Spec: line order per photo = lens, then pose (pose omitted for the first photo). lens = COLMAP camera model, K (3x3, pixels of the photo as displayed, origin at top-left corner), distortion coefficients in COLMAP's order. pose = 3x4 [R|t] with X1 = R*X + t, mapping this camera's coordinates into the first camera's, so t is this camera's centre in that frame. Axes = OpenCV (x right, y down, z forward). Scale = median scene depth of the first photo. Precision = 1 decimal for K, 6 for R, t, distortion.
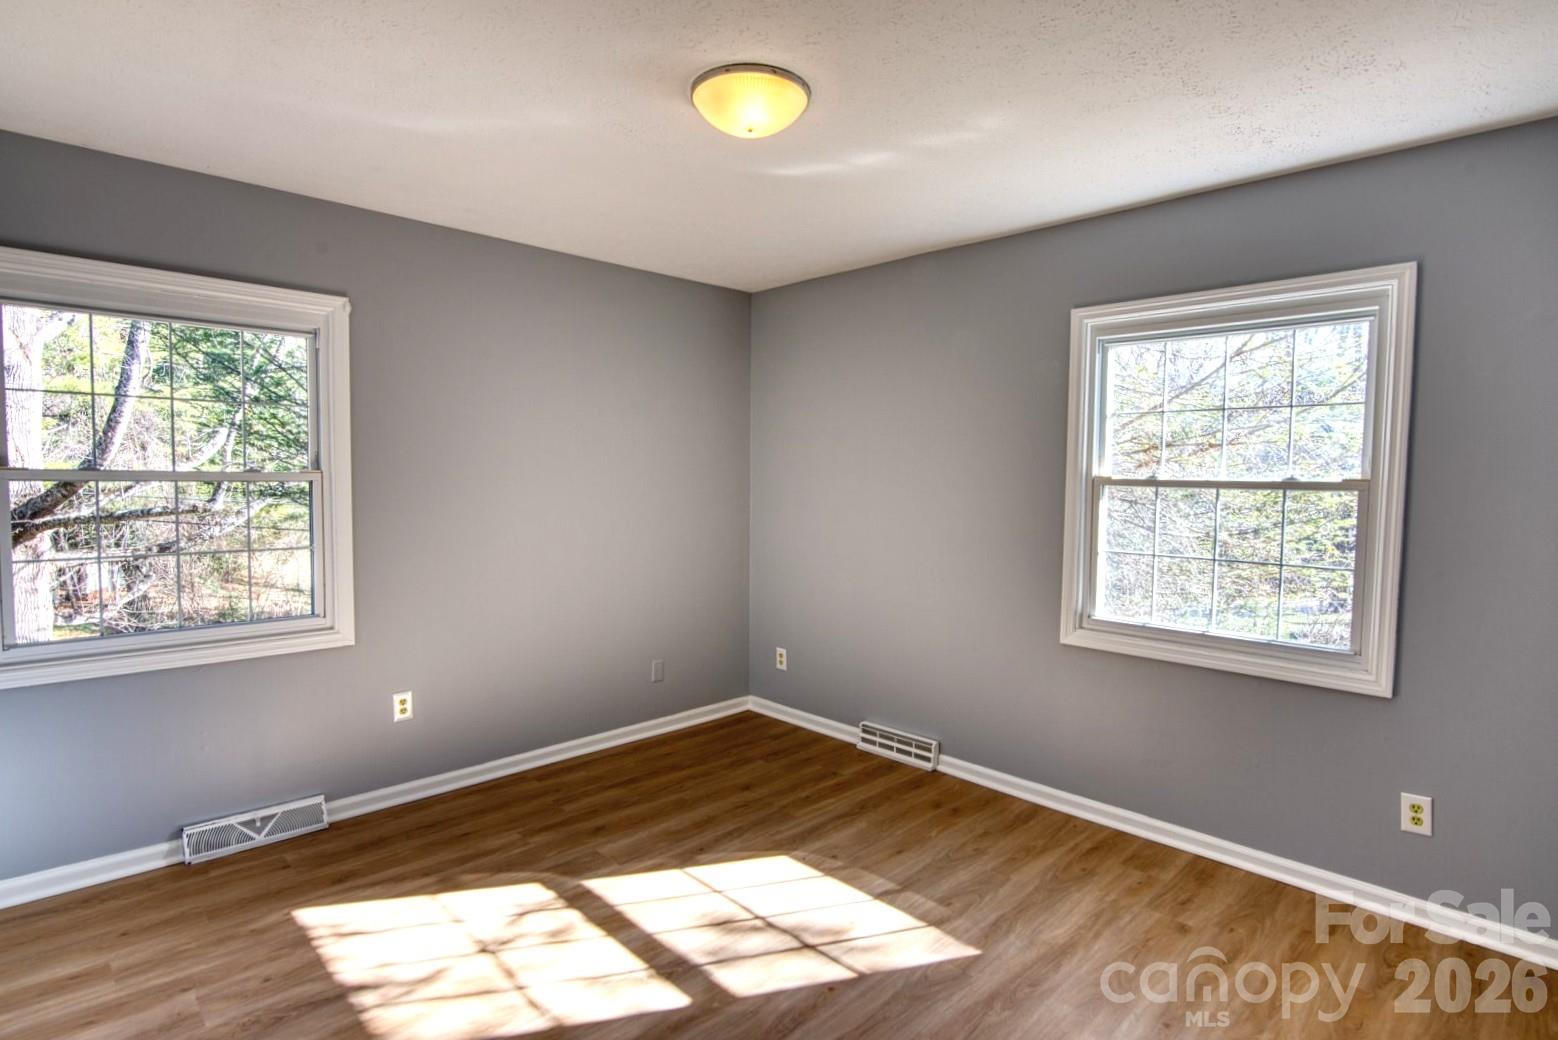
lens RADIAL K [[796.3, 0, 779.0], [0, 796.3, 520.0], [0, 0, 1]] dist [-0.002162, -0.000111]
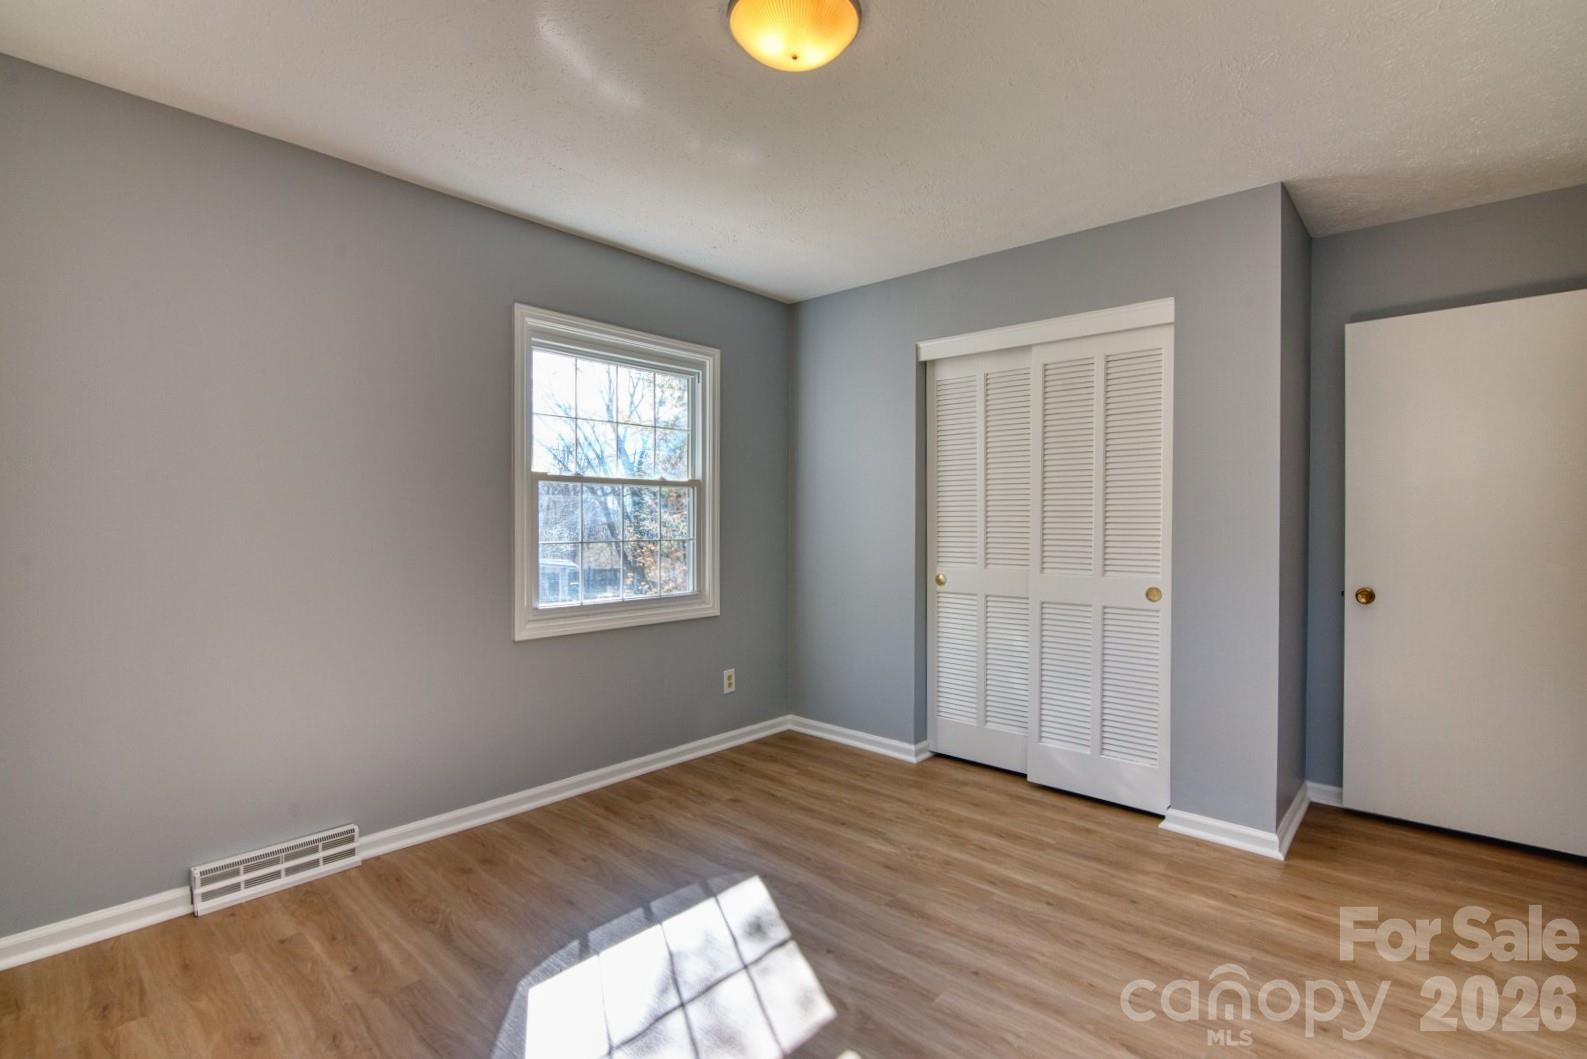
lens RADIAL K [[764.1, 0, 793.5], [0, 764.1, 529.5], [0, 0, 1]] dist [0.000368, 0.000105]
pose [[-0.072234, -0.023913, 0.997101, -0.669857], [0.052783, 0.998220, 0.027763, 0.011425], [-0.995990, 0.054635, -0.070843, 0.800846]]
